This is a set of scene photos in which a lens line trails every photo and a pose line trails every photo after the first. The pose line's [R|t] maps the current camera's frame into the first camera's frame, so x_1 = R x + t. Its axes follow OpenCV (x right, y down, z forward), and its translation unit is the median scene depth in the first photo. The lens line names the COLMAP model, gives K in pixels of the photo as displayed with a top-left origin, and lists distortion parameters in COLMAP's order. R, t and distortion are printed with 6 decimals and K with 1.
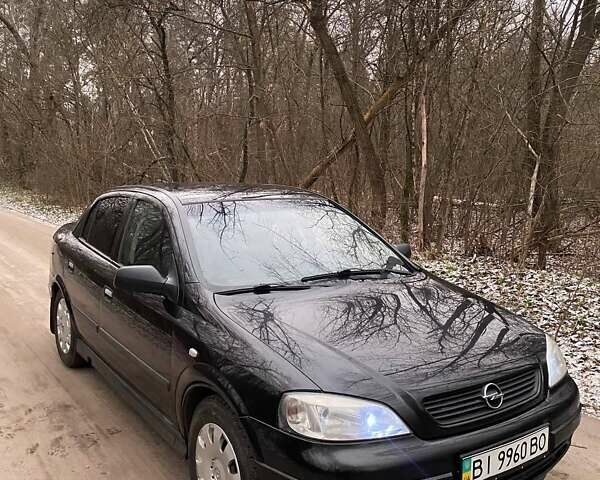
lens RADIAL K [[609.2, 0, 299.4], [0, 609.2, 267.8], [0, 0, 1]] dist [0.079593, -0.190374]
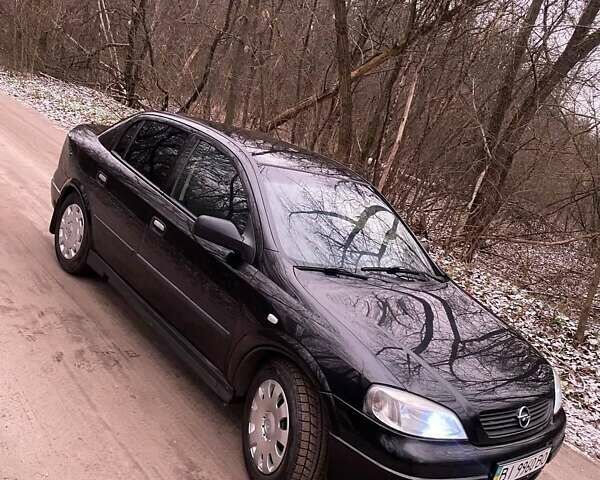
lens RADIAL K [[609.2, 0, 299.4], [0, 609.2, 267.8], [0, 0, 1]] dist [0.079593, -0.190374]
pose [[0.957175, 0.235151, 0.168880, -0.247508], [-0.253154, 0.962833, 0.094159, -0.049178], [-0.140462, -0.132880, 0.981129, -0.052423]]
